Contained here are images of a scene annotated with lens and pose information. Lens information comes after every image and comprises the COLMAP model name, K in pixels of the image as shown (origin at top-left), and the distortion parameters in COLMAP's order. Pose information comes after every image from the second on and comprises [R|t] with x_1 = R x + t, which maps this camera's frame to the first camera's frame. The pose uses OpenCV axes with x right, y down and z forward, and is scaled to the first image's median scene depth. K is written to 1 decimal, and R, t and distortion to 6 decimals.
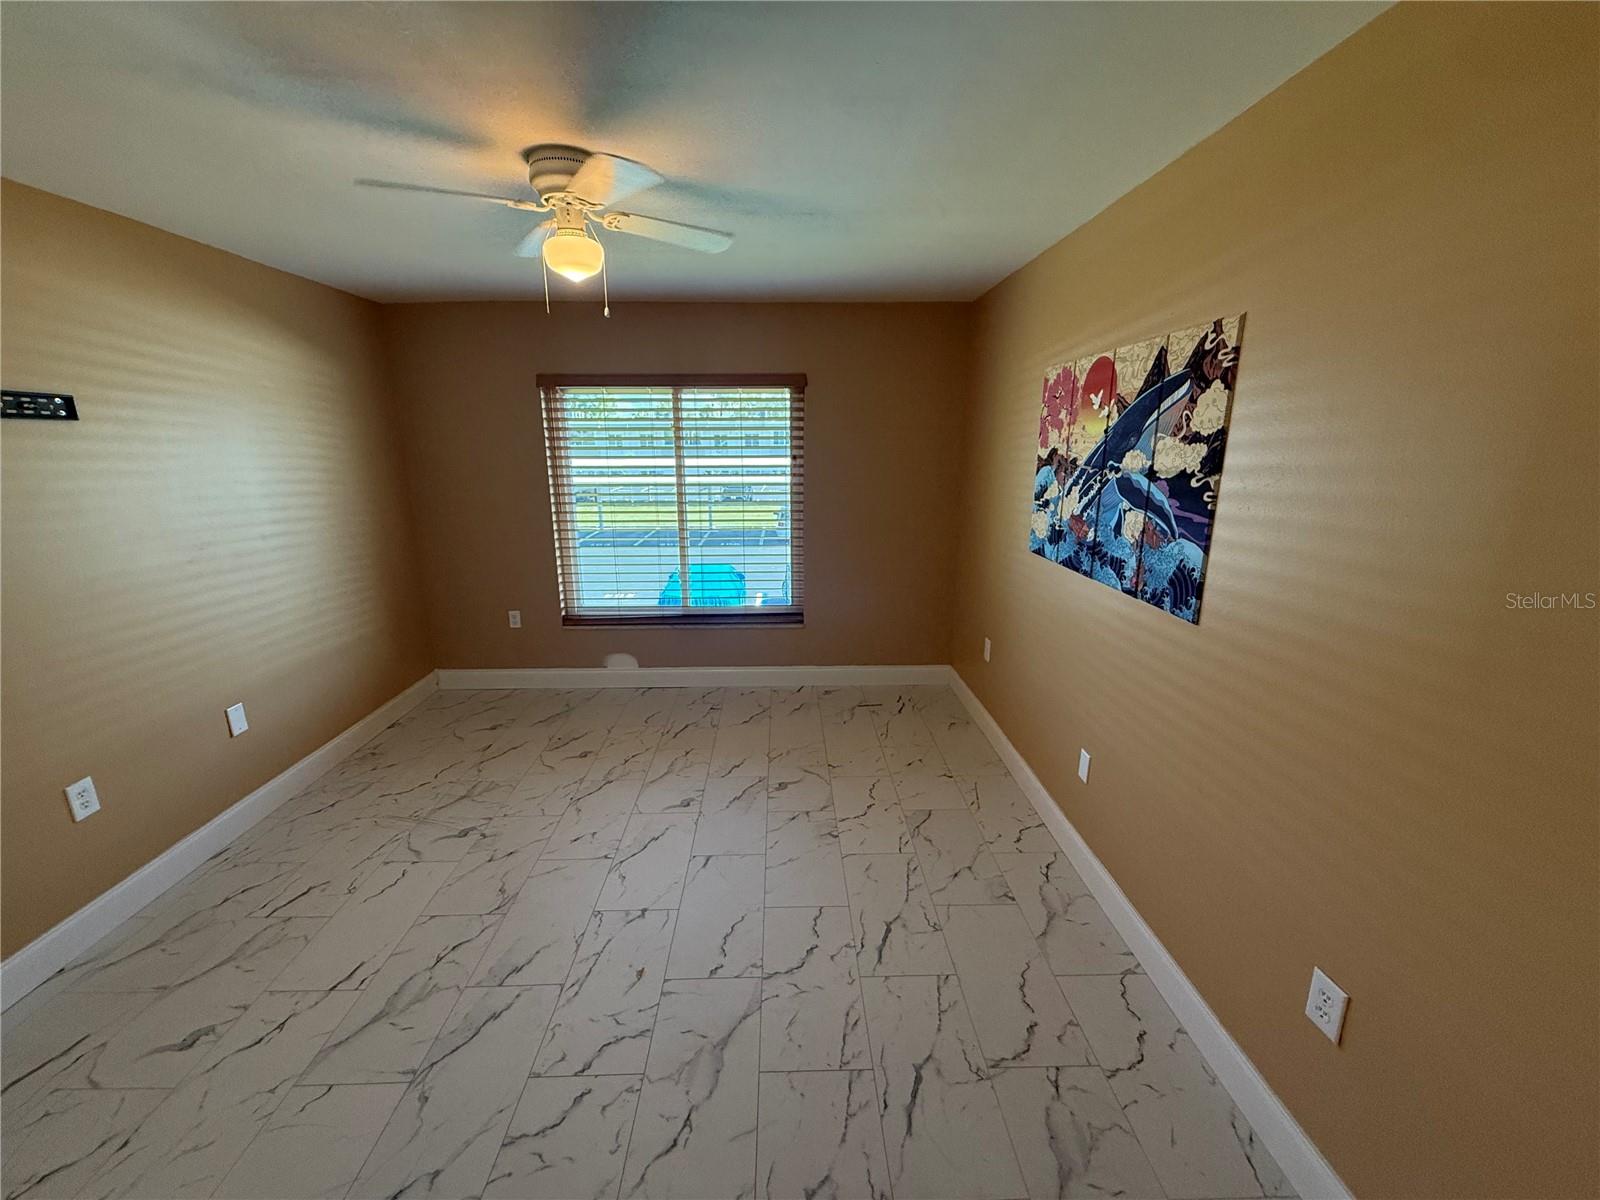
lens RADIAL K [[643.0, 0, 784.8], [0, 643.0, 601.3], [0, 0, 1]] dist [-0.000419, -0.000069]
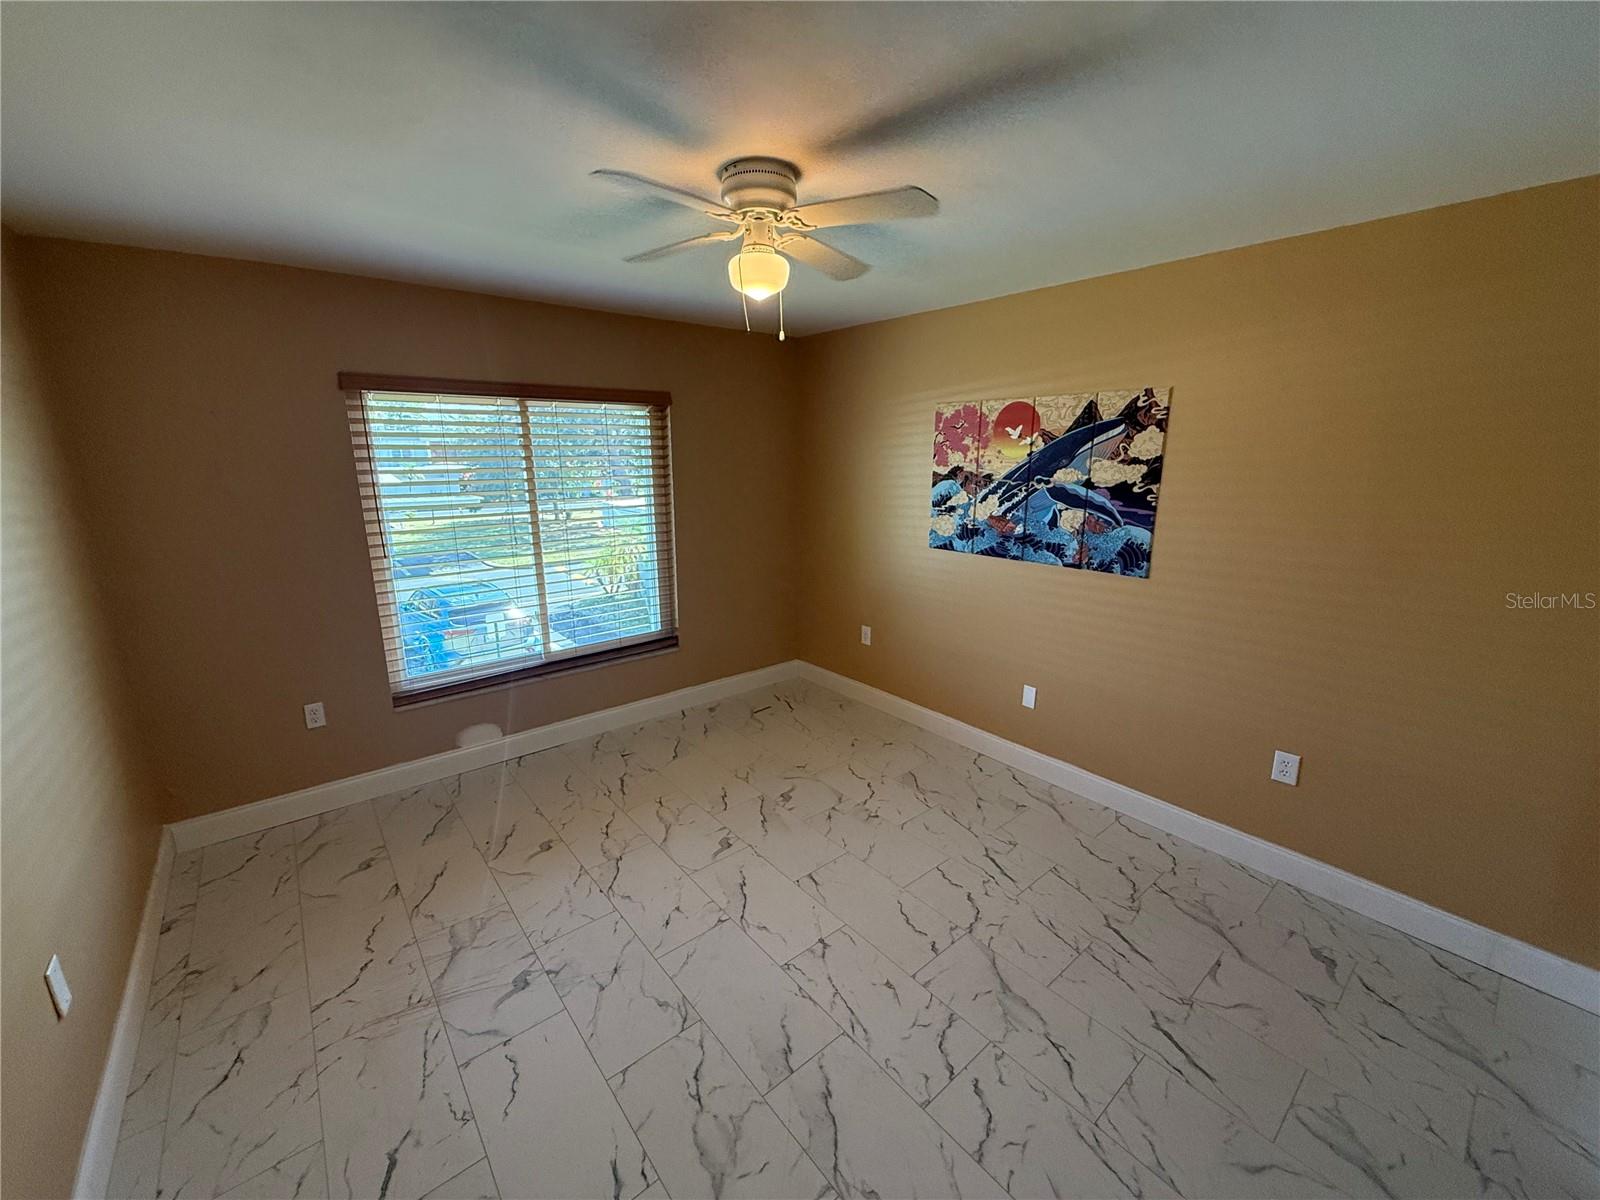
lens RADIAL K [[643.0, 0, 800.5], [0, 643.0, 602.2], [0, 0, 1]] dist [-0.000419, -0.000069]
pose [[0.781042, -0.142705, 0.607954, -0.744136], [0.152159, 0.987687, 0.036361, -0.069896], [-0.605658, 0.064106, 0.793139, 0.198933]]
